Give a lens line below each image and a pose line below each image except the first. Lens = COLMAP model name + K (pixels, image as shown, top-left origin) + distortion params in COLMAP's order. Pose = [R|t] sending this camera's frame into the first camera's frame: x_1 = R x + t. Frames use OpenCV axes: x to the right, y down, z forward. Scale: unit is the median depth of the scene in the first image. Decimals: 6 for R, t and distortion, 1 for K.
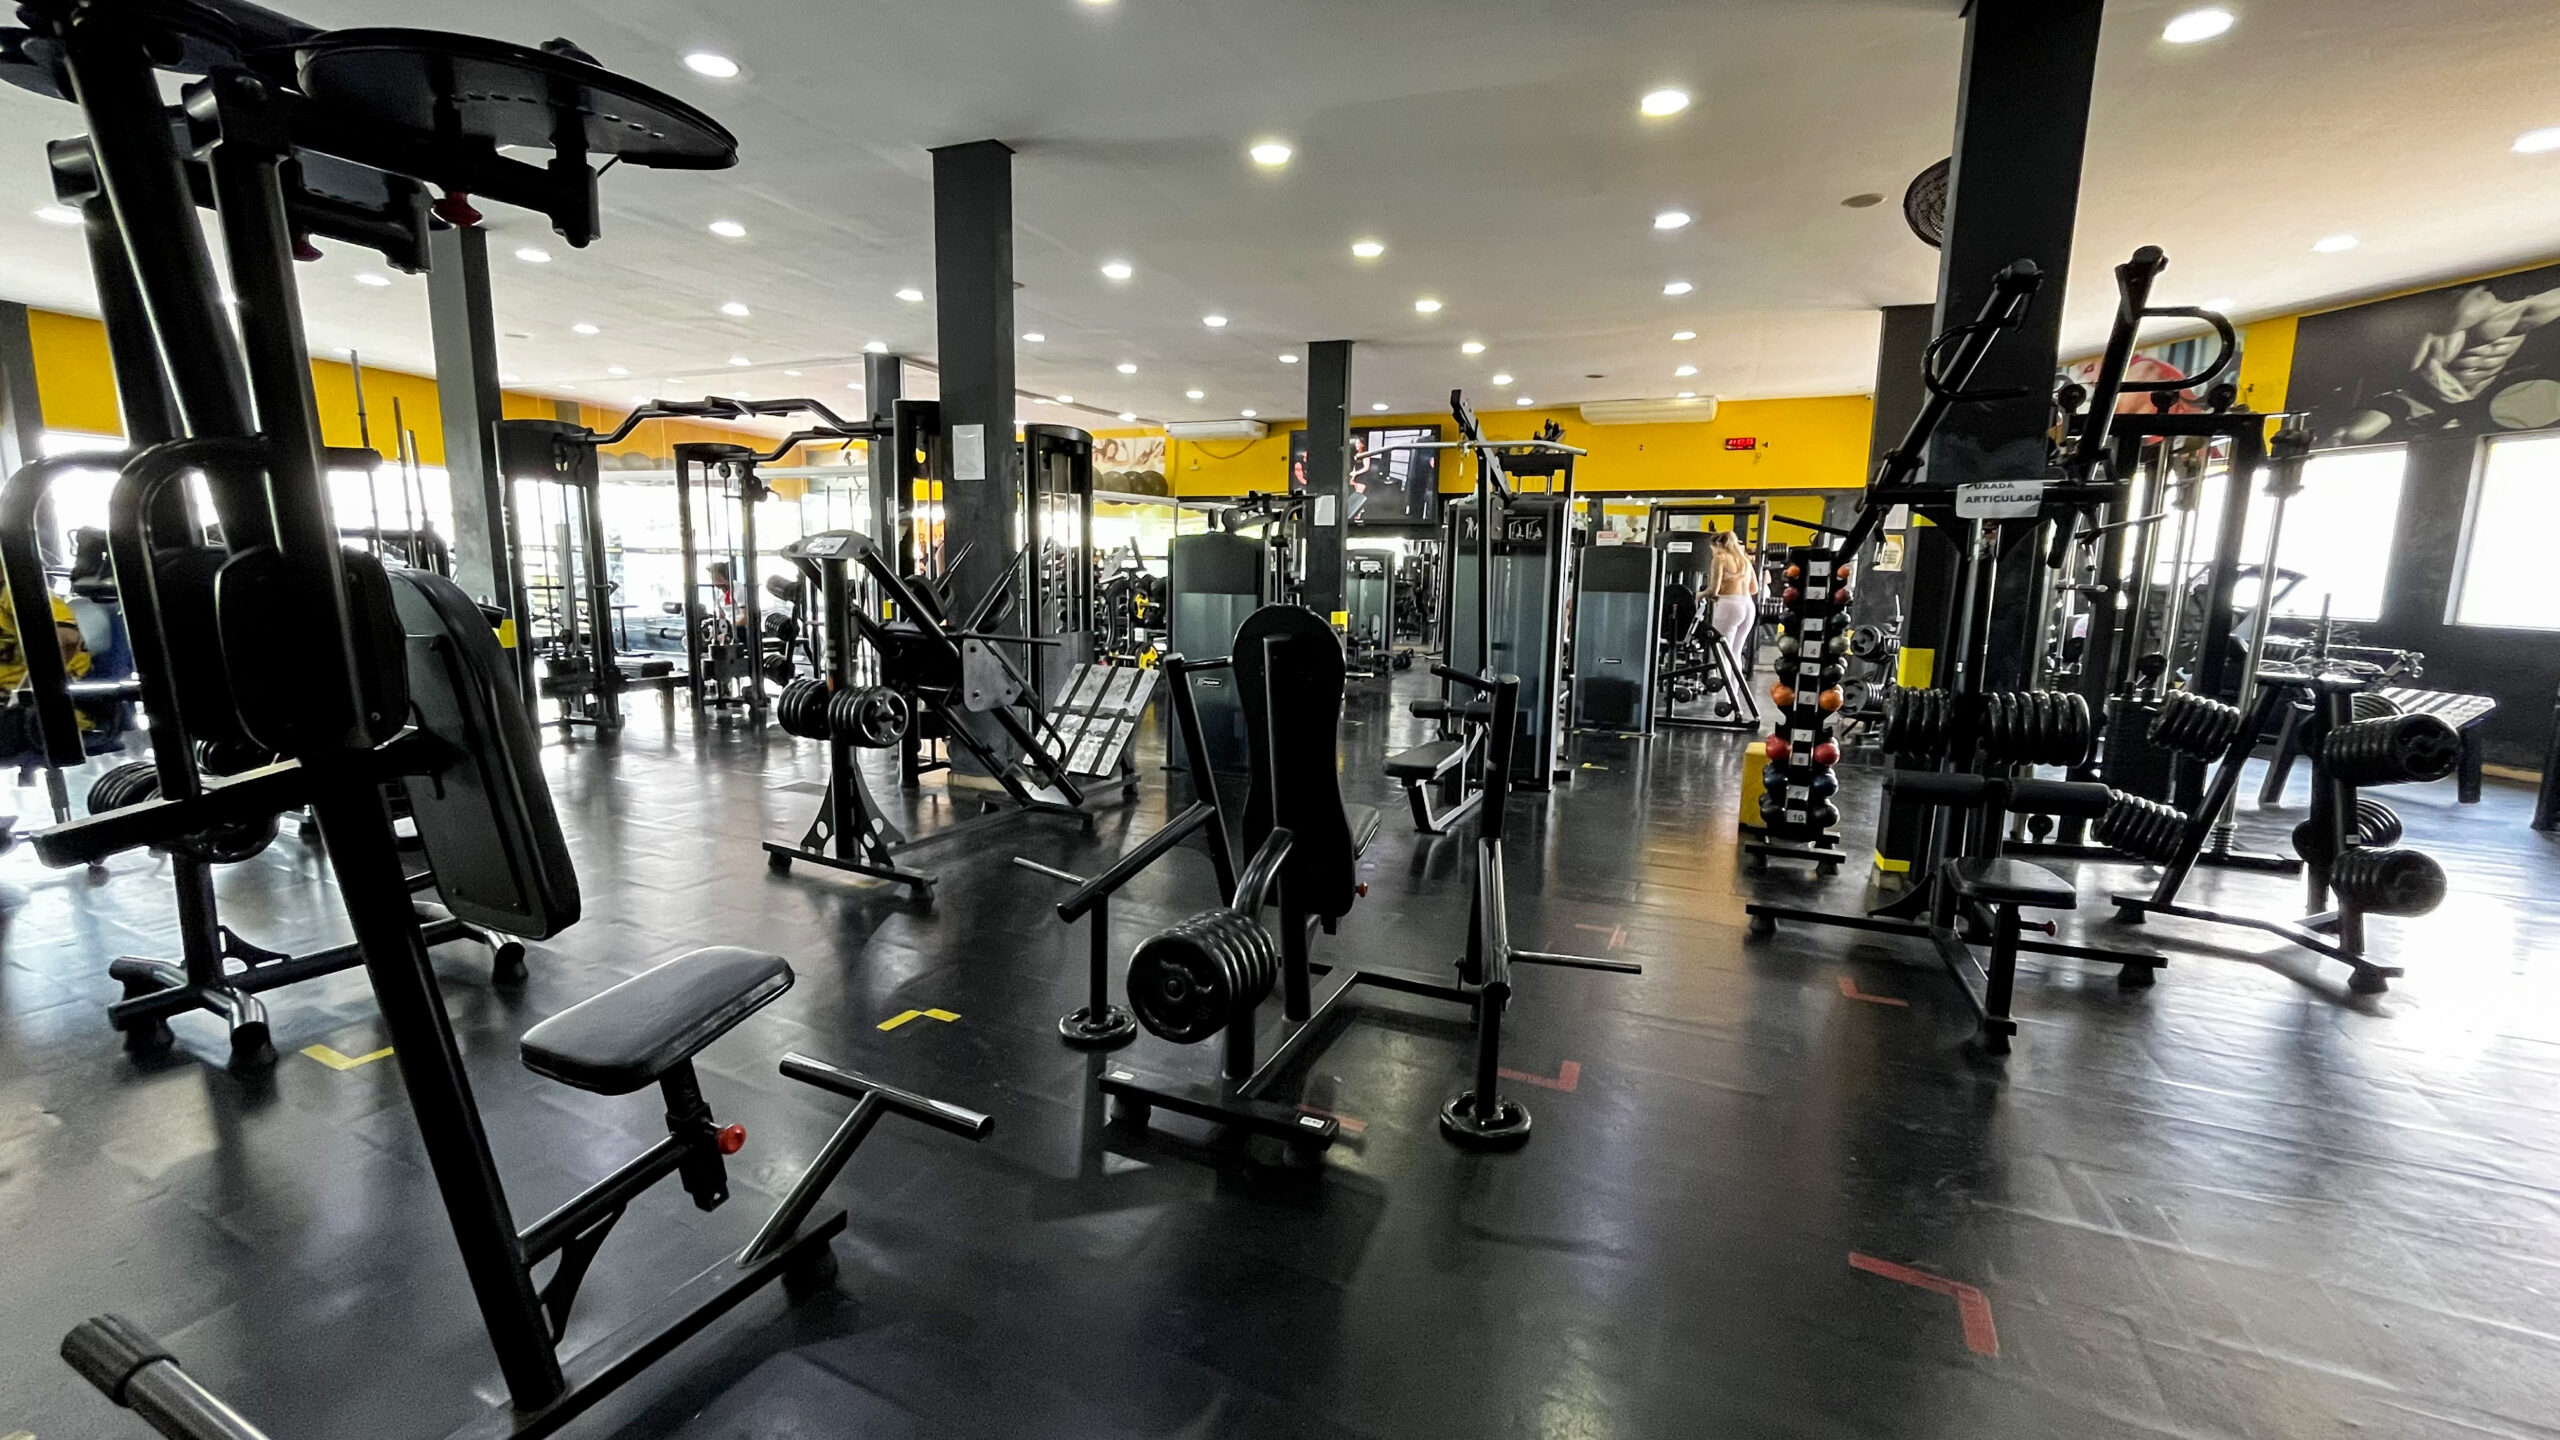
lens RADIAL K [[1057.3, 0, 1269.3], [0, 1057.3, 711.9], [0, 0, 1]] dist [-0.002547, 0.000068]
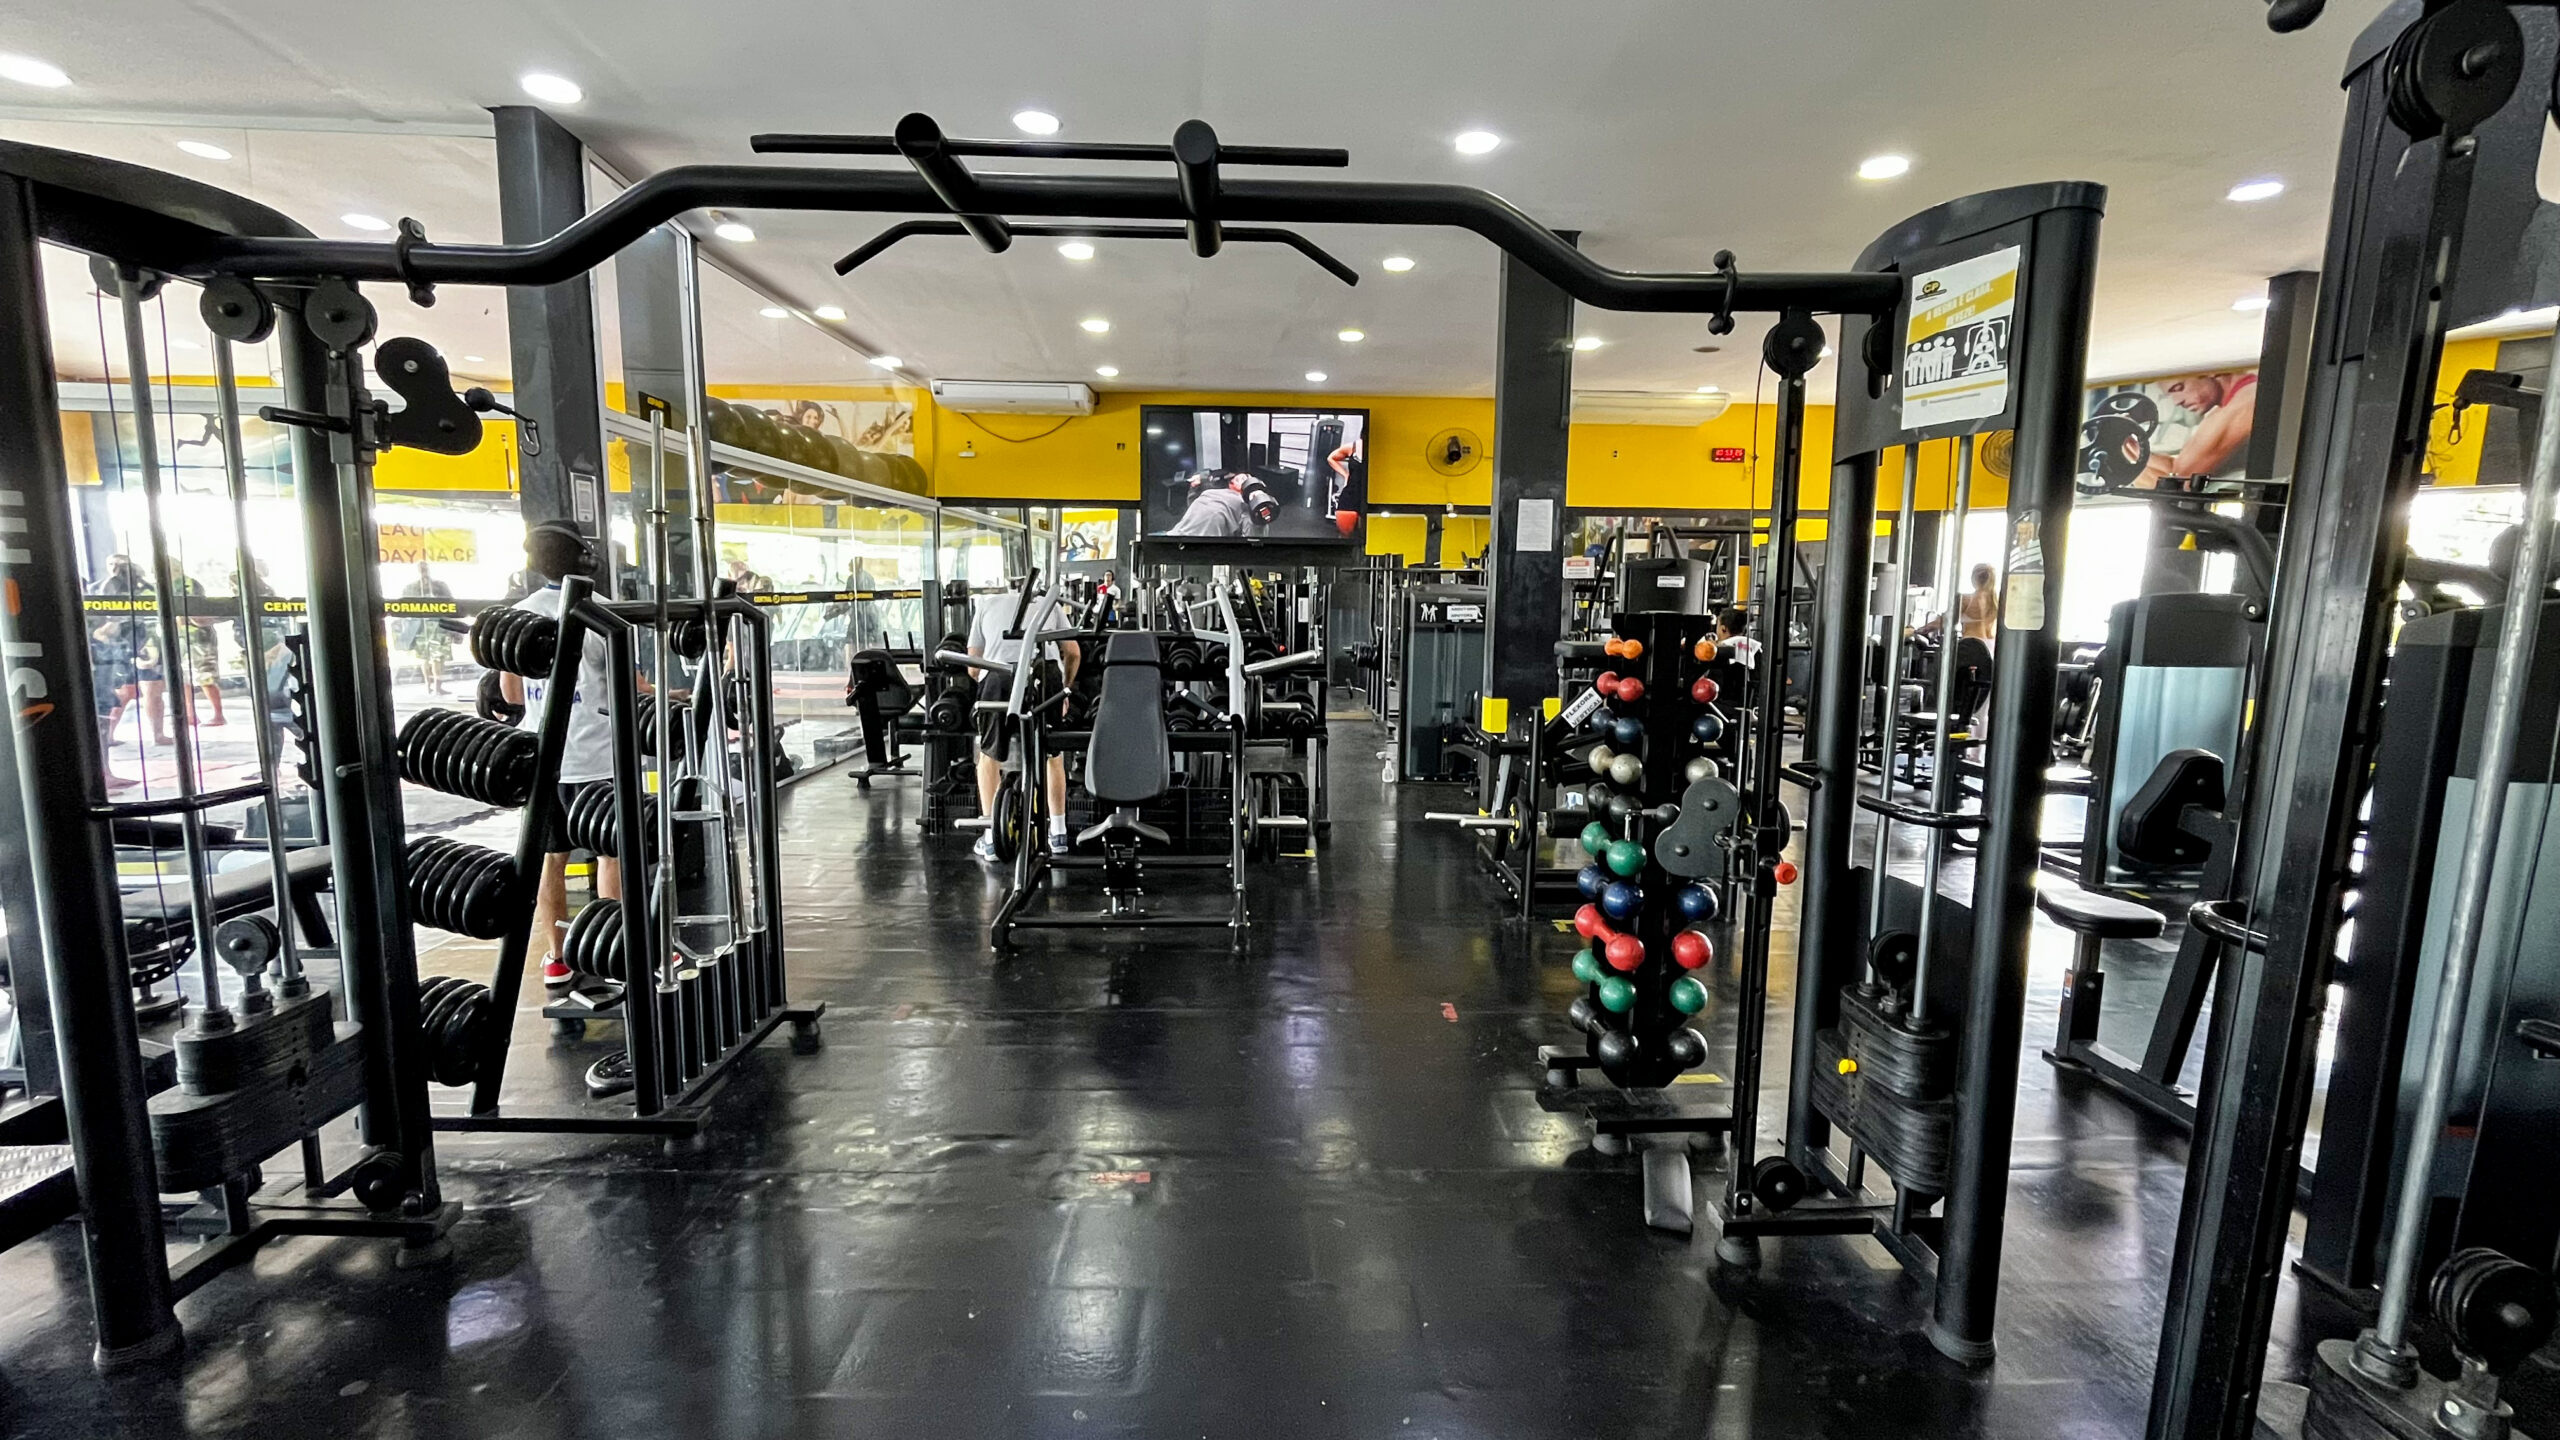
lens RADIAL K [[1043.6, 0, 1280.0], [0, 1043.6, 720.0], [0, 0, 1]] dist [-0.000581, -0.000151]
pose [[0.889645, -0.058239, 0.452924, -0.425547], [0.066227, 0.997803, -0.001784, -0.116199], [-0.451825, 0.031583, 0.891547, 0.743860]]
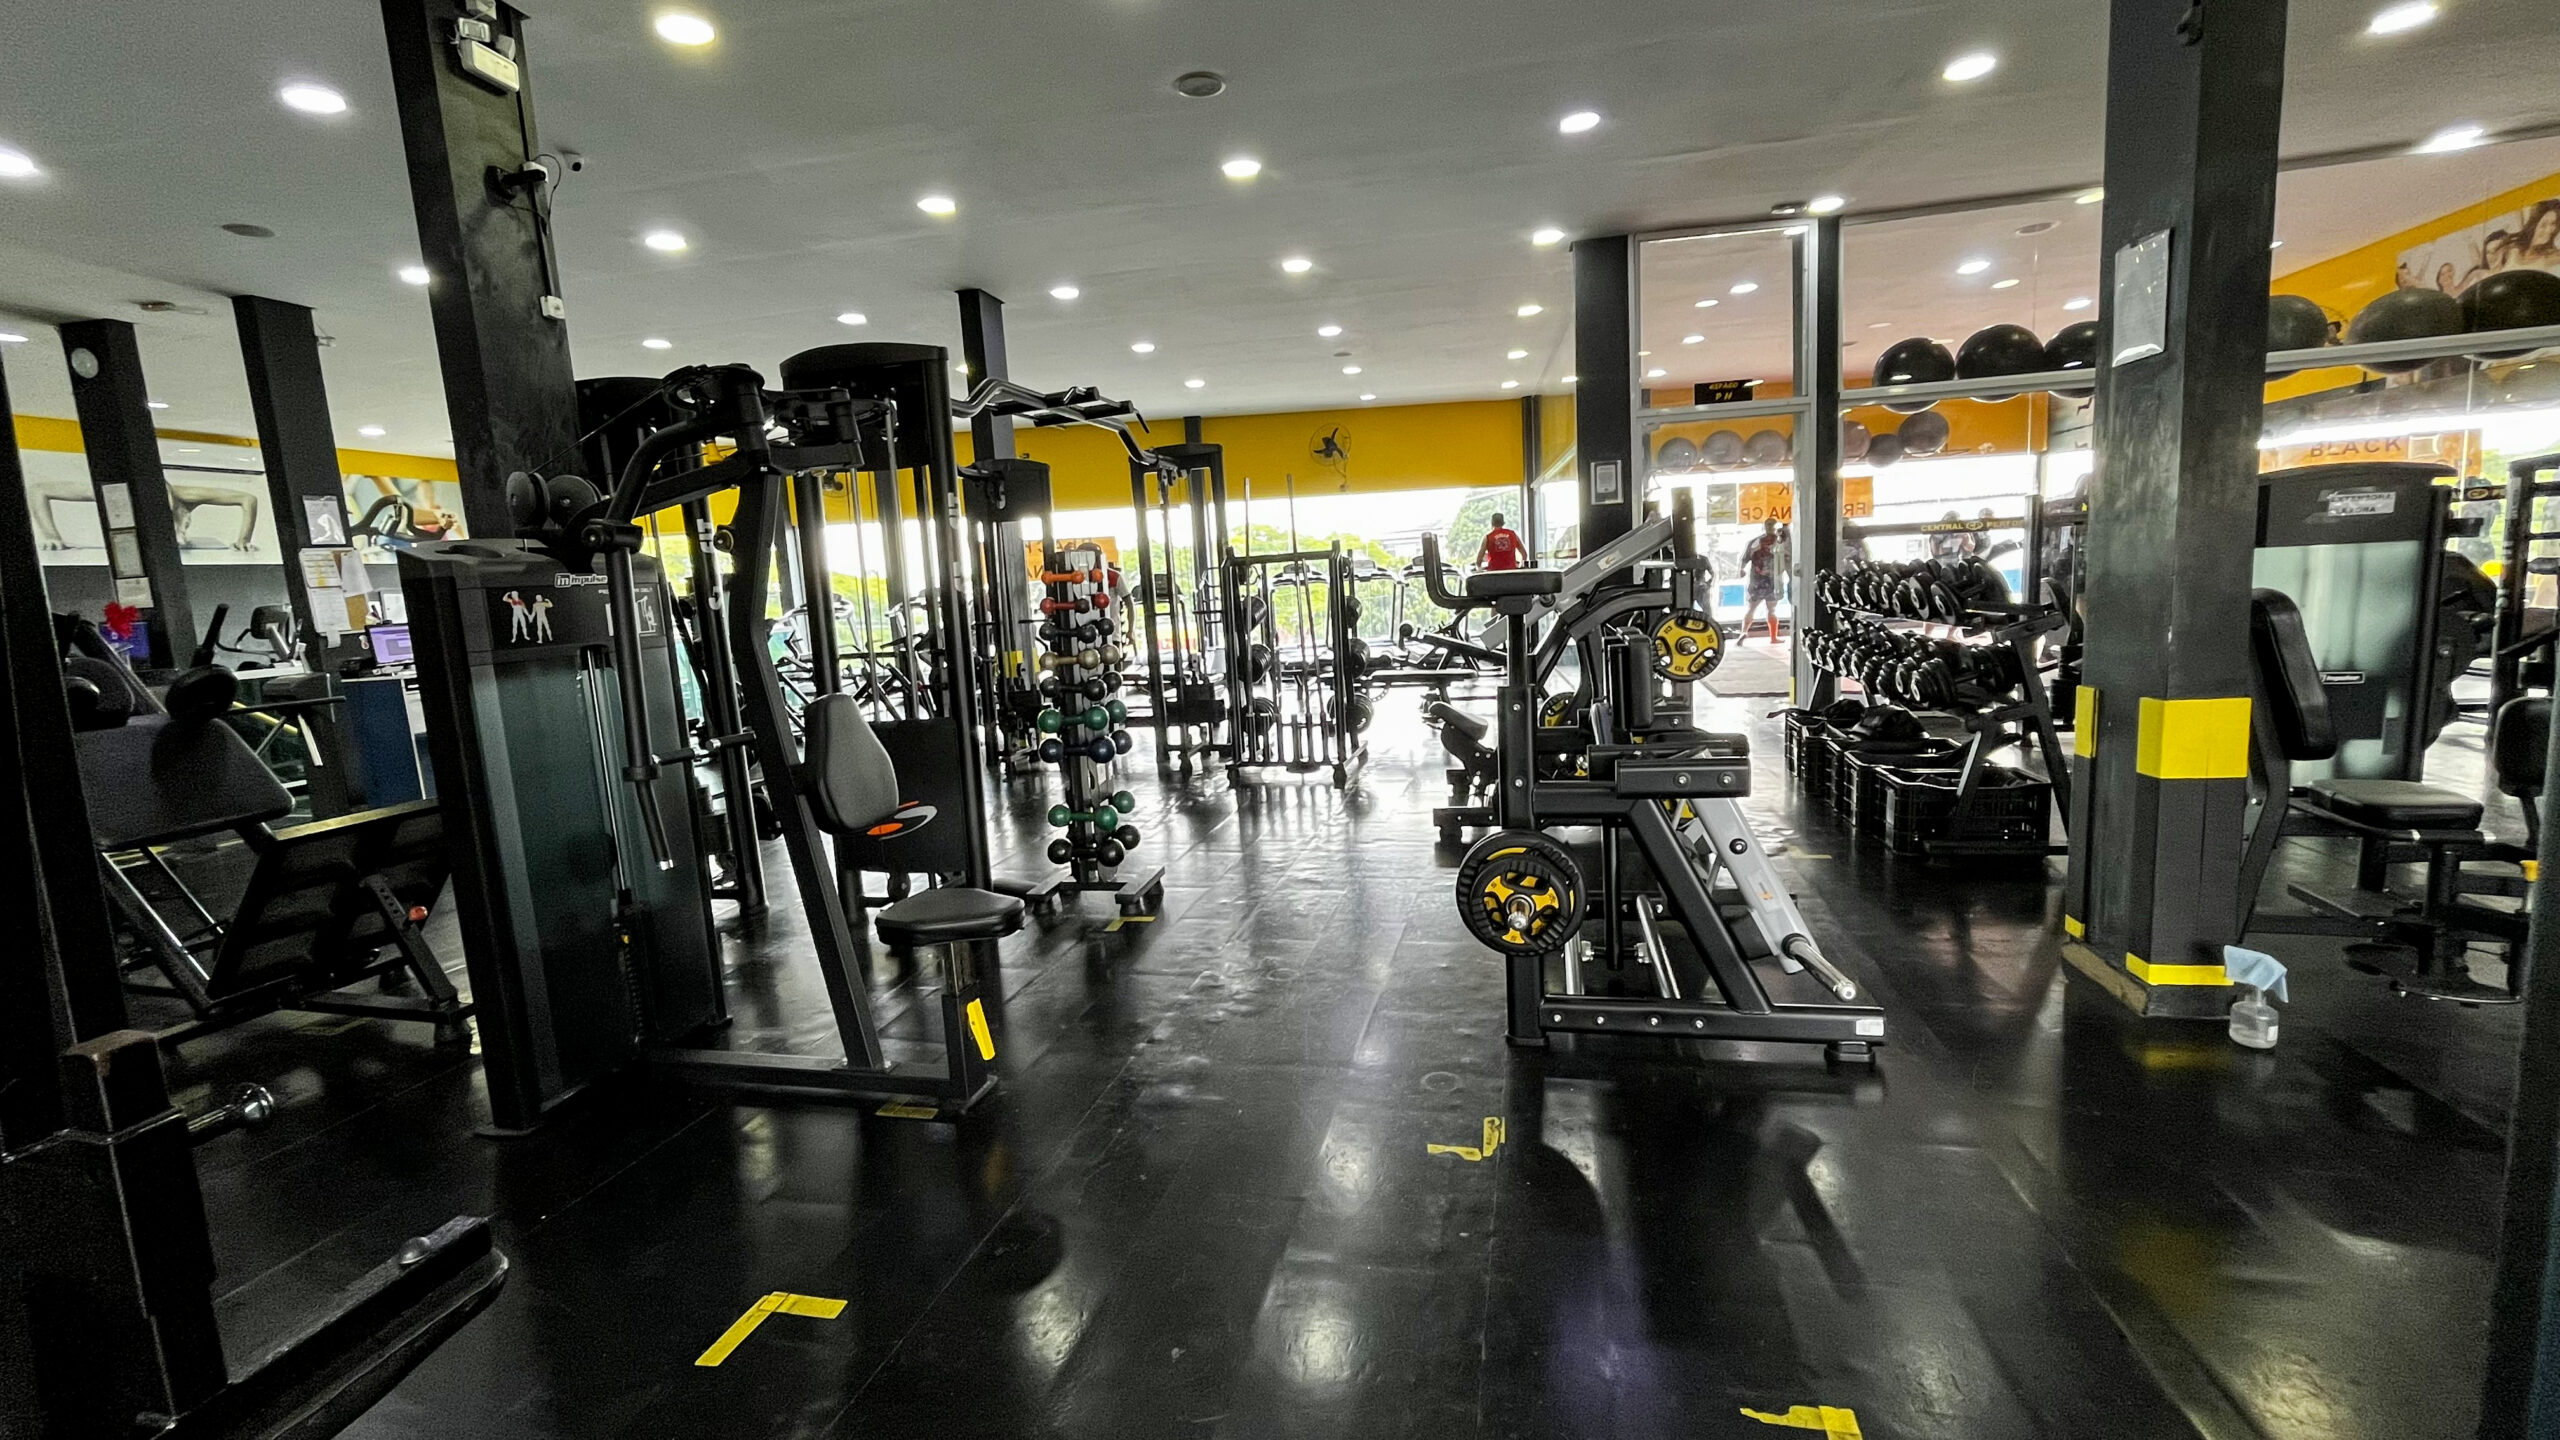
lens RADIAL K [[1043.8, 0, 1252.5], [0, 1043.8, 715.3], [0, 0, 1]] dist [-0.000972, -0.000632]
pose [[0.203228, 0.100295, -0.973981, 0.350650], [-0.078558, 0.993203, 0.085883, -0.125568], [0.975975, 0.059060, 0.209726, 0.977809]]
